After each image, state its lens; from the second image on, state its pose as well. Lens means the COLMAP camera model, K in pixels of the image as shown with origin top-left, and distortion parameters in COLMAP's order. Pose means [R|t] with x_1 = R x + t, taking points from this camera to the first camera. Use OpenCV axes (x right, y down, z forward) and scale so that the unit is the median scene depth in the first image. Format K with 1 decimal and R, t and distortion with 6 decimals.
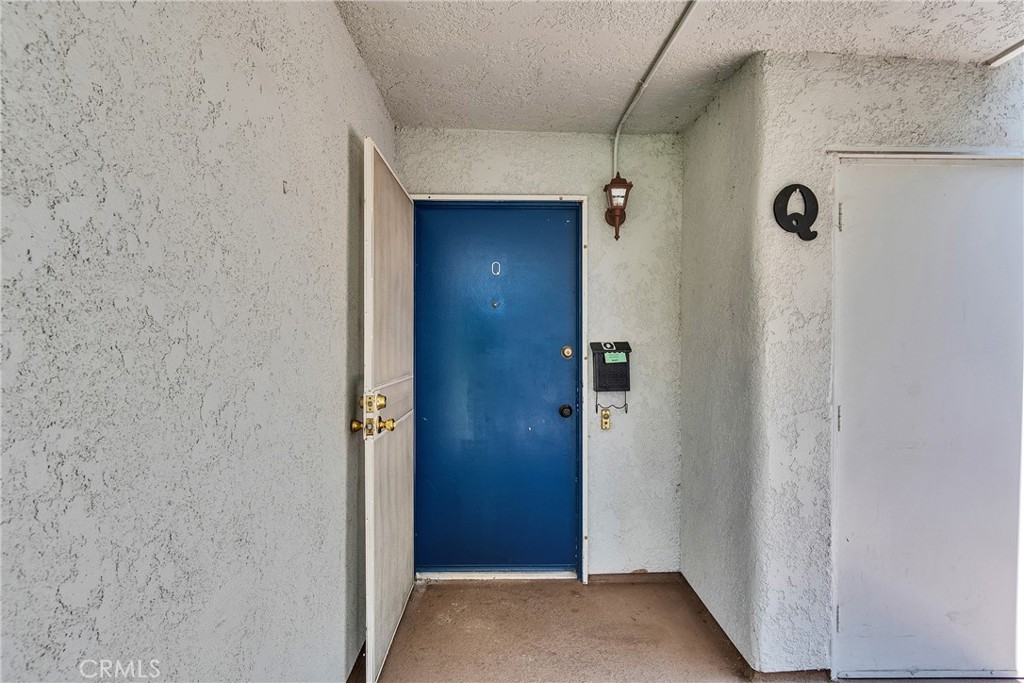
lens RADIAL K [[554.7, 0, 513.7], [0, 554.7, 343.7], [0, 0, 1]] dist [0.002438, 0.000371]
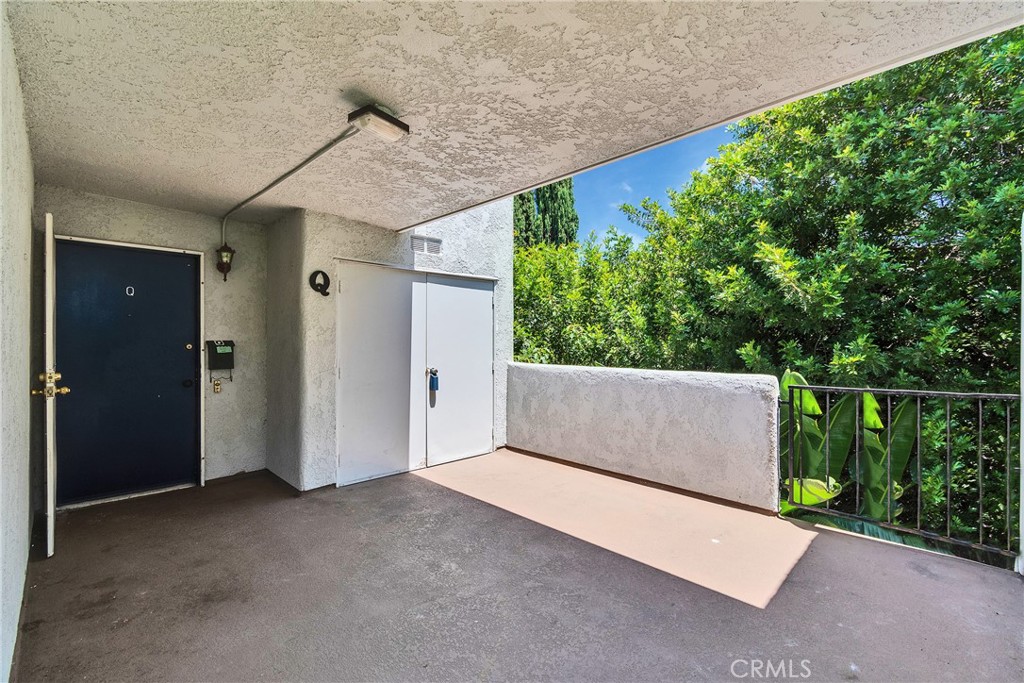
lens RADIAL K [[442.3, 0, 514.2], [0, 442.3, 344.2], [0, 0, 1]] dist [0.001577, -0.000449]
pose [[0.710538, -0.002376, 0.703655, -0.147497], [0.000655, 0.999996, 0.002715, 0.005257], [-0.703659, -0.001468, 0.710536, -0.626754]]
